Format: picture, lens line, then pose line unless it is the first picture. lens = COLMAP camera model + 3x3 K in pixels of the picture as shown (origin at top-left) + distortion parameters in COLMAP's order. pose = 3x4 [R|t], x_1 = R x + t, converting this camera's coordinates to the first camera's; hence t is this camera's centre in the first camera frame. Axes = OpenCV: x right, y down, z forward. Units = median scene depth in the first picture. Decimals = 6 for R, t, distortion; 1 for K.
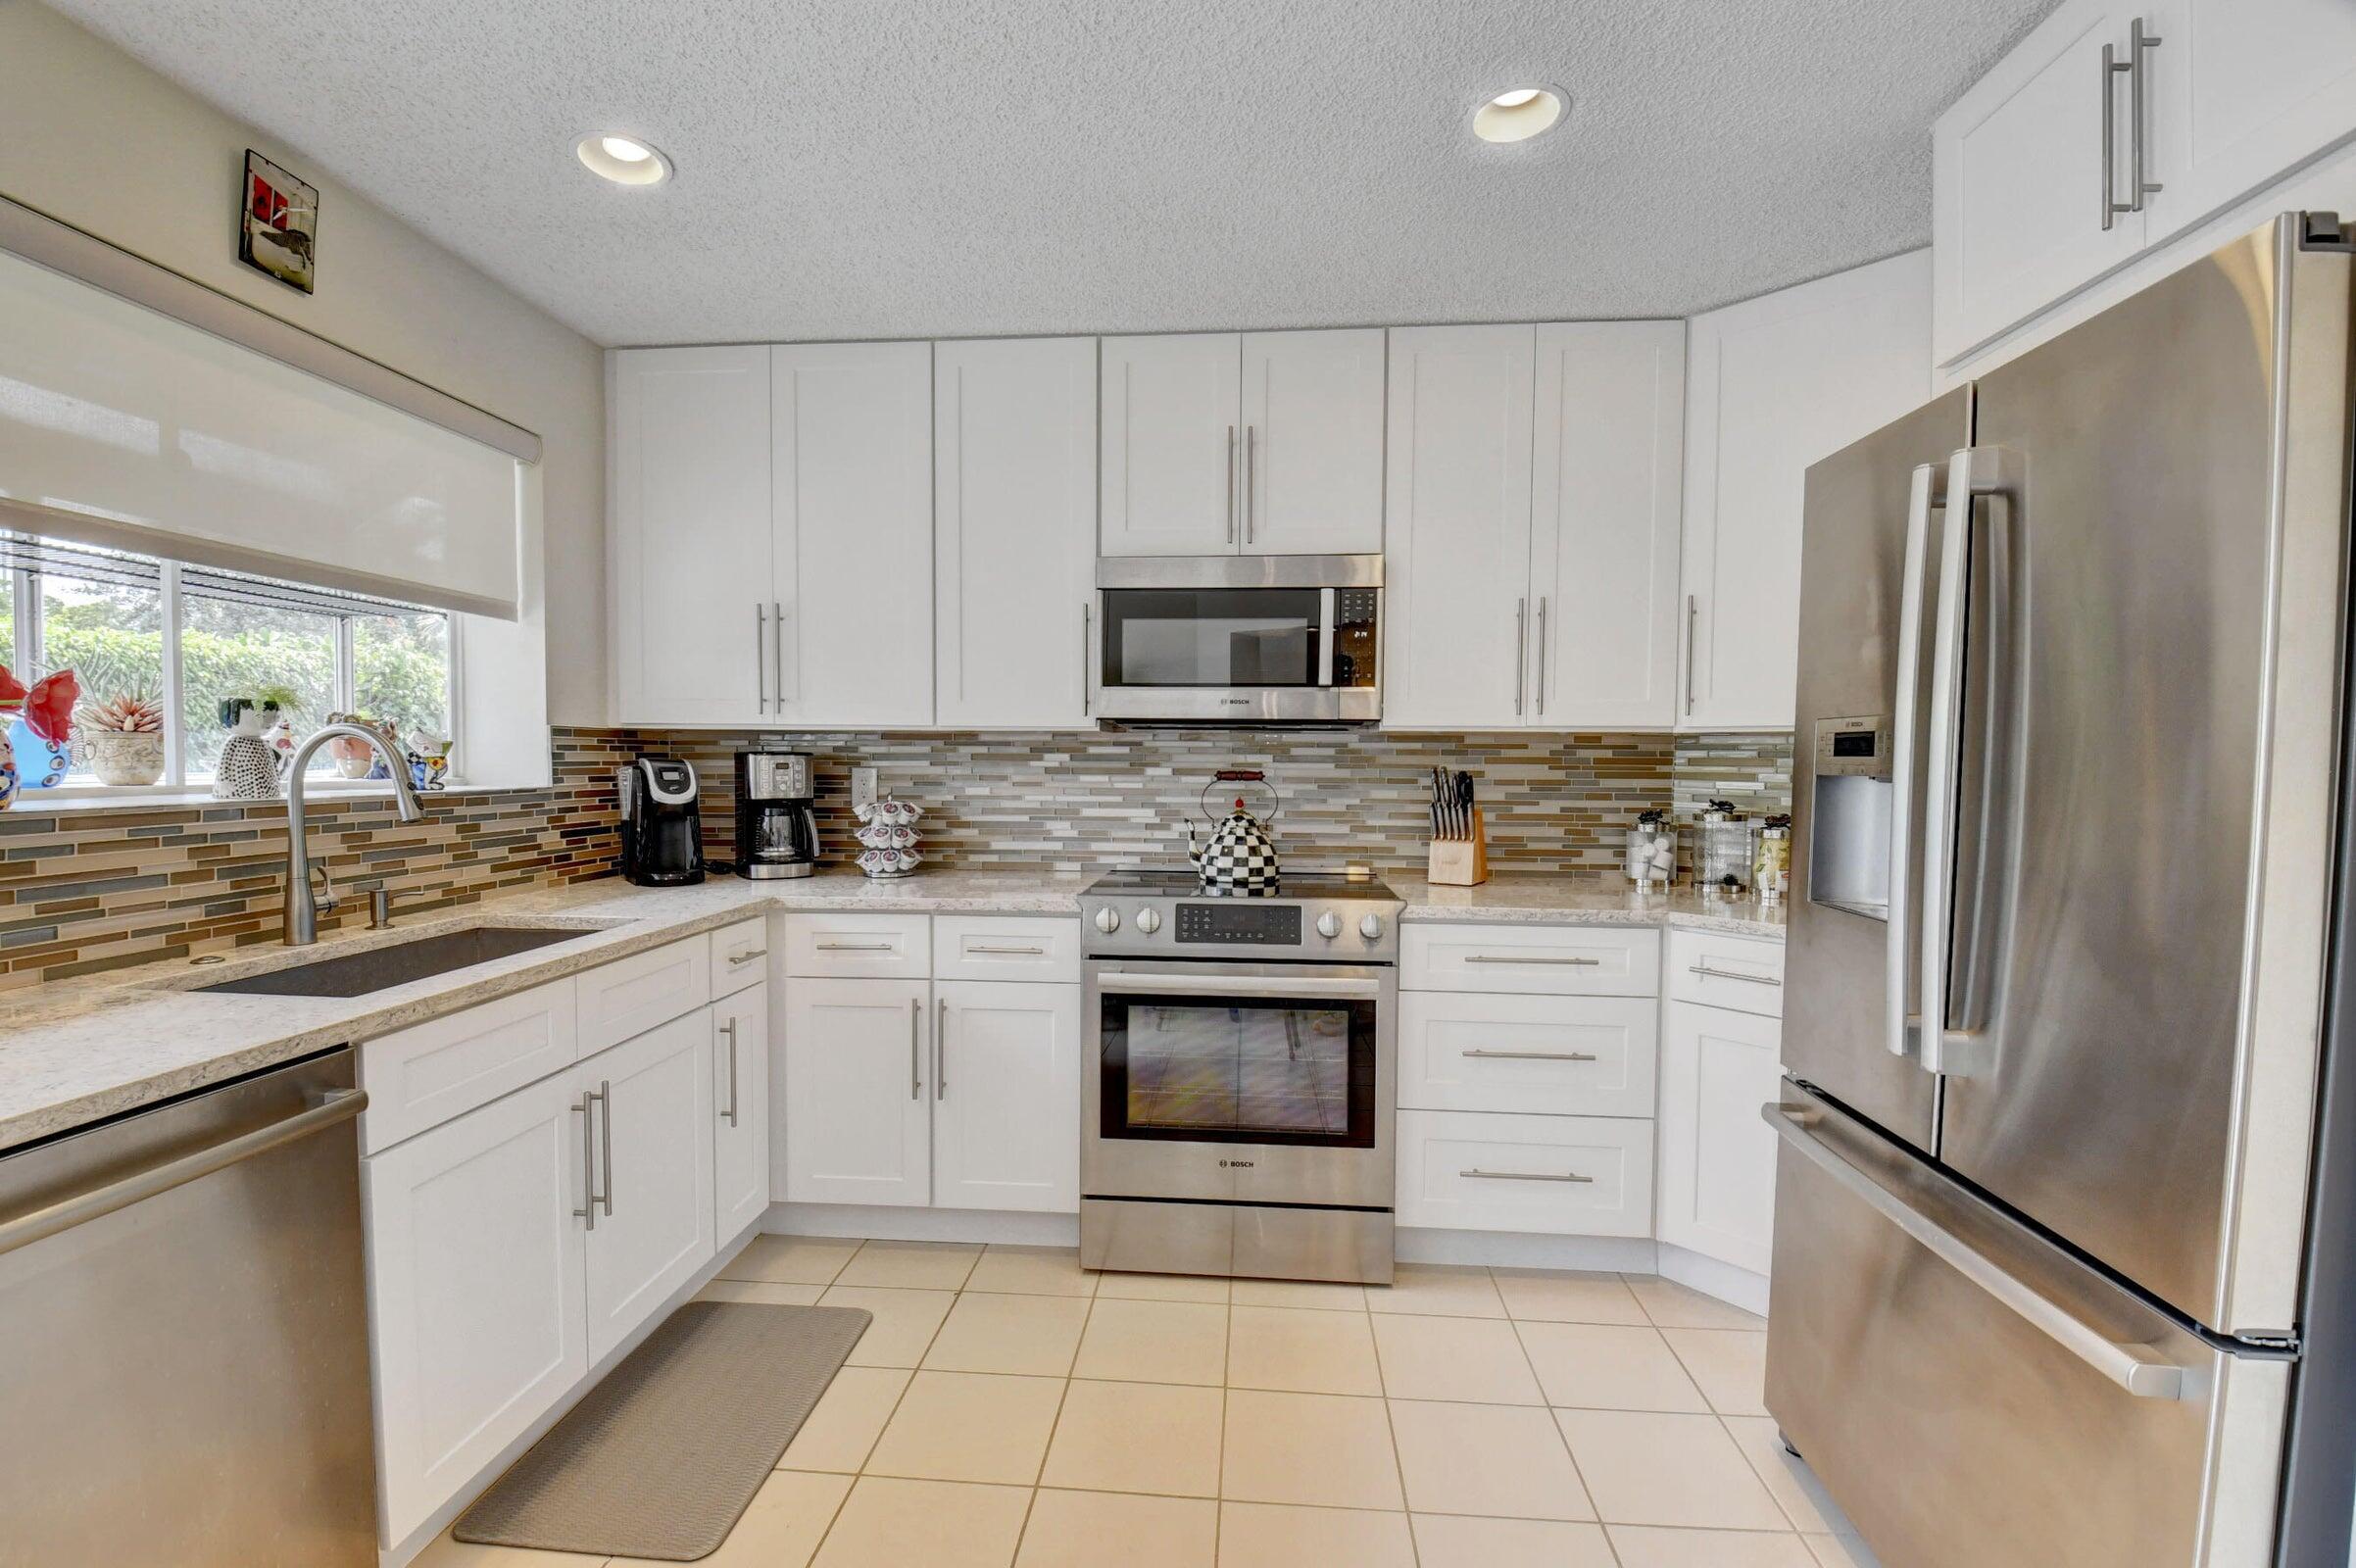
lens RADIAL K [[1030.4, 0, 1166.7], [0, 1030.4, 788.0], [0, 0, 1]] dist [0.018325, -0.033001]
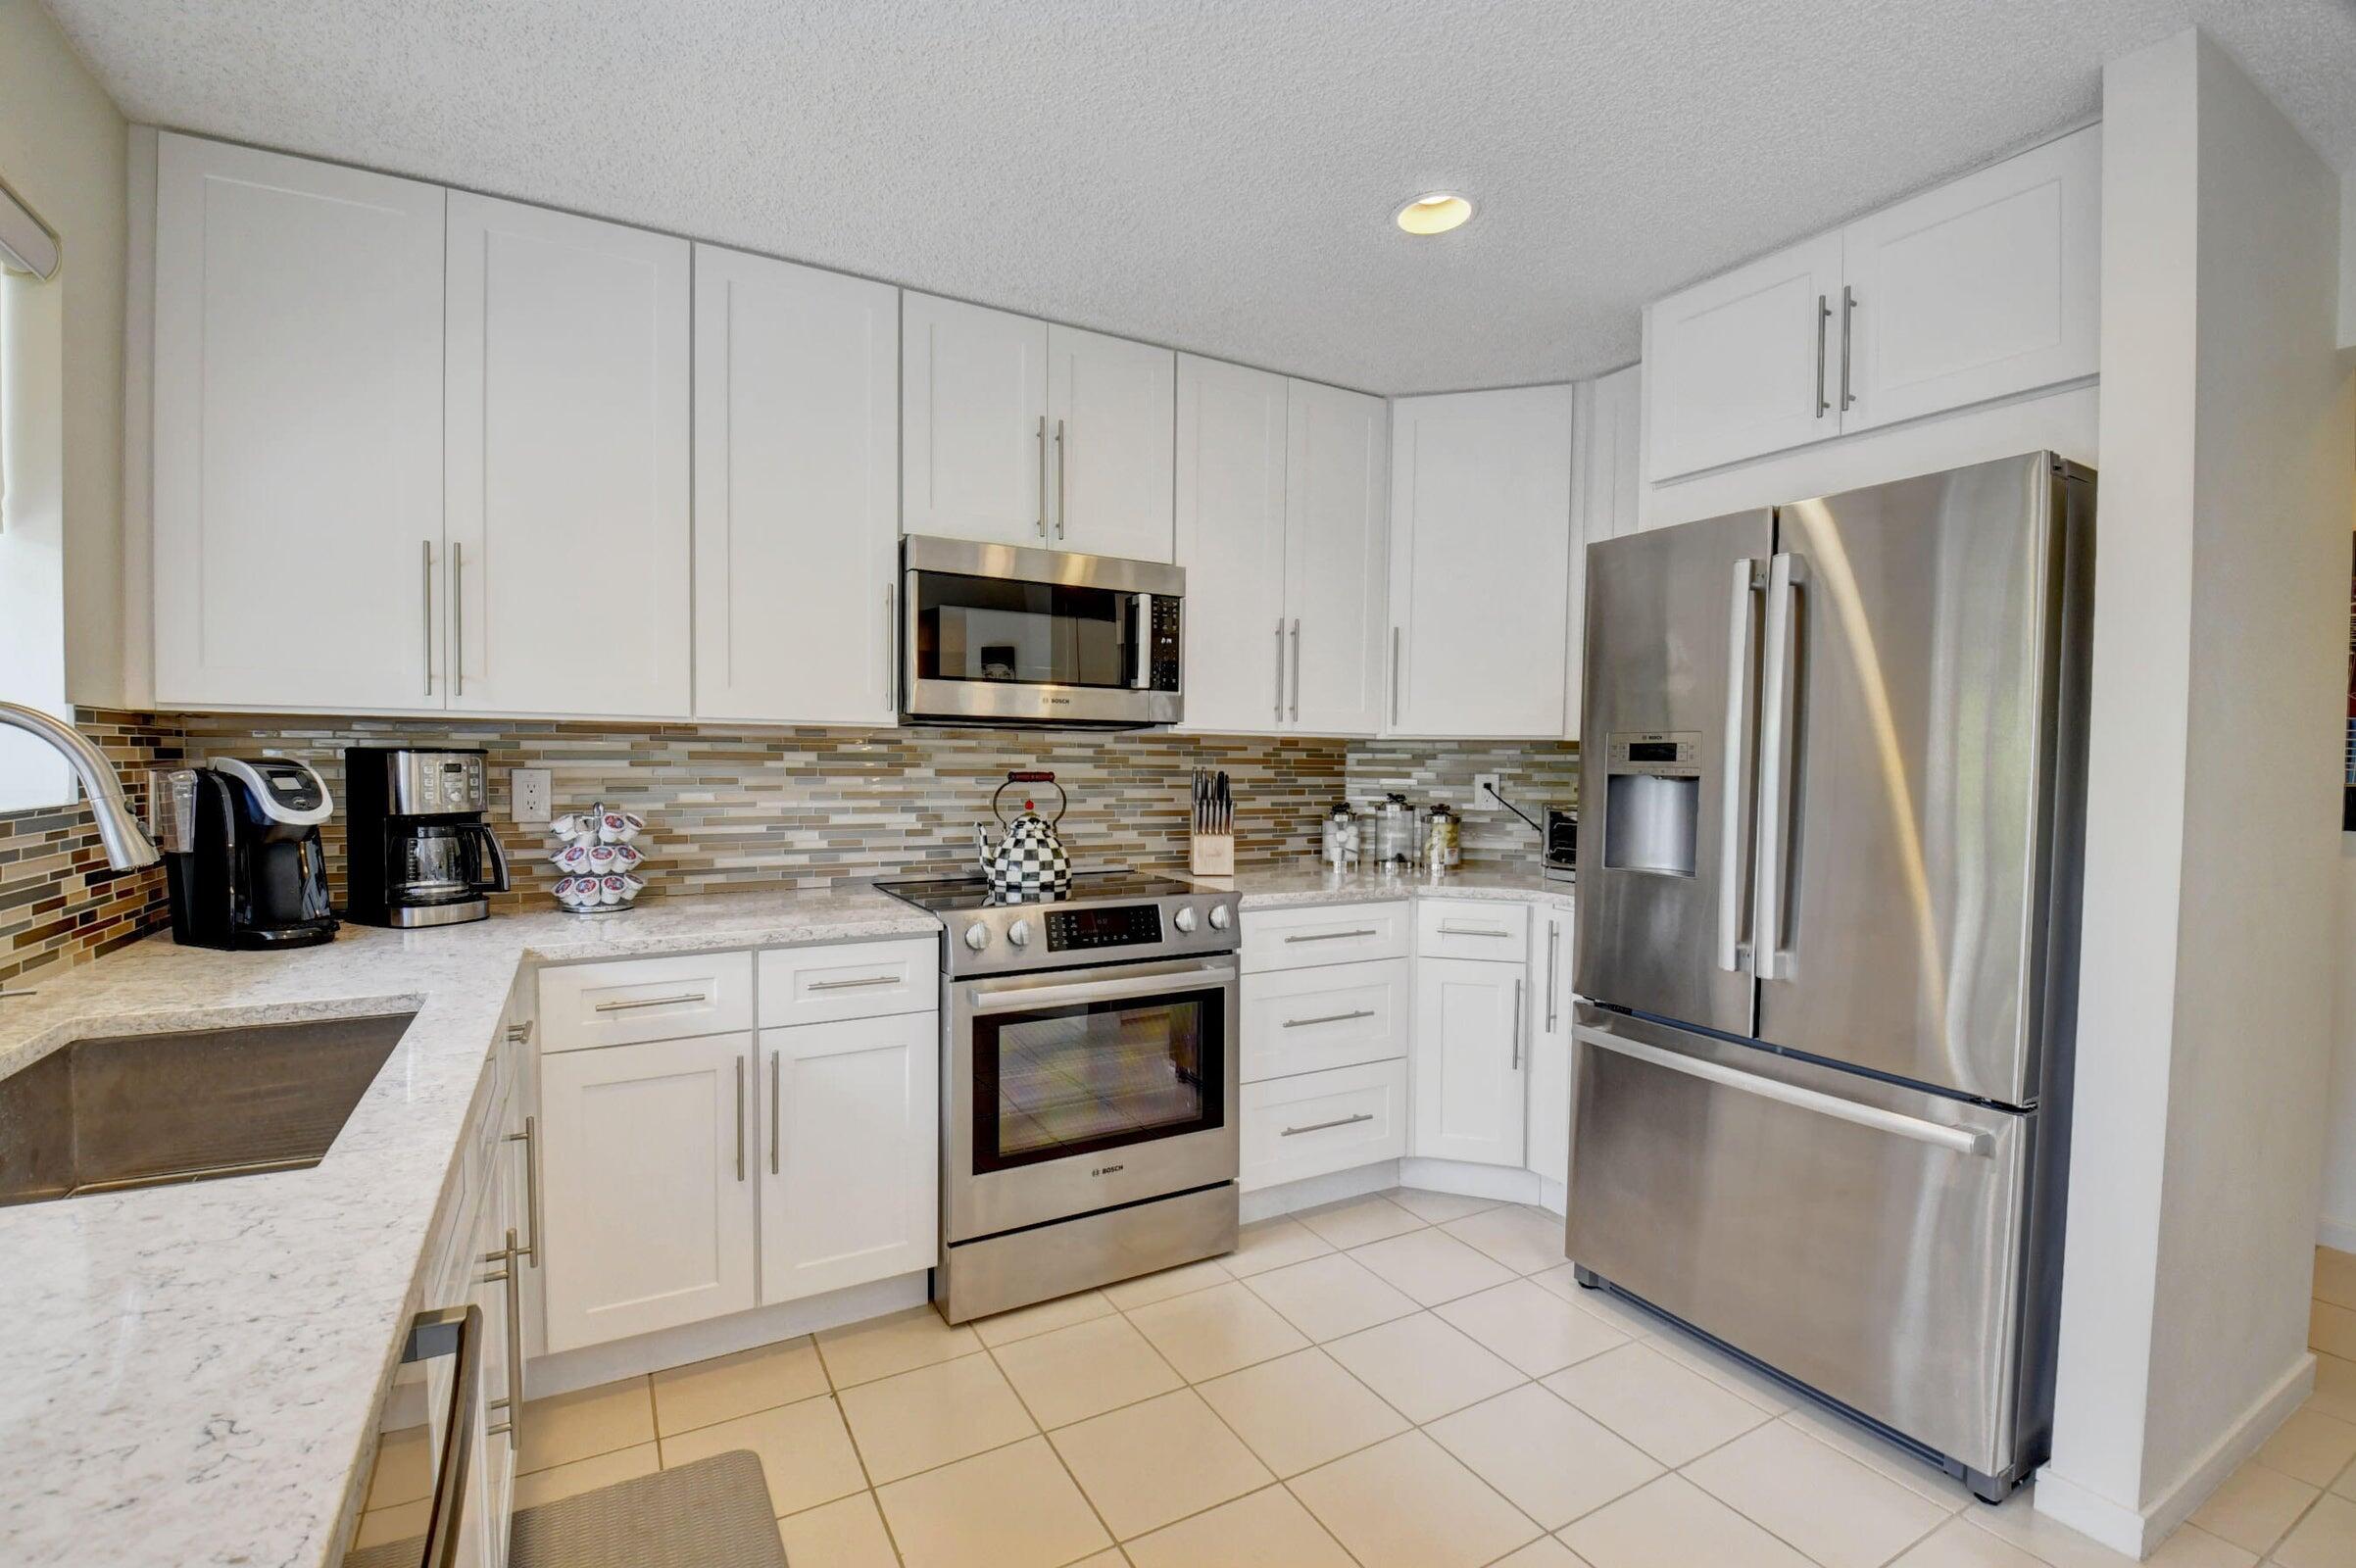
lens RADIAL K [[1030.4, 0, 1166.7], [0, 1030.4, 788.0], [0, 0, 1]] dist [0.018325, -0.033001]
pose [[0.829036, -0.013562, 0.559031, -0.378062], [0.011551, 0.999908, 0.007127, -0.006996], [-0.559076, 0.000549, 0.829116, 0.129782]]
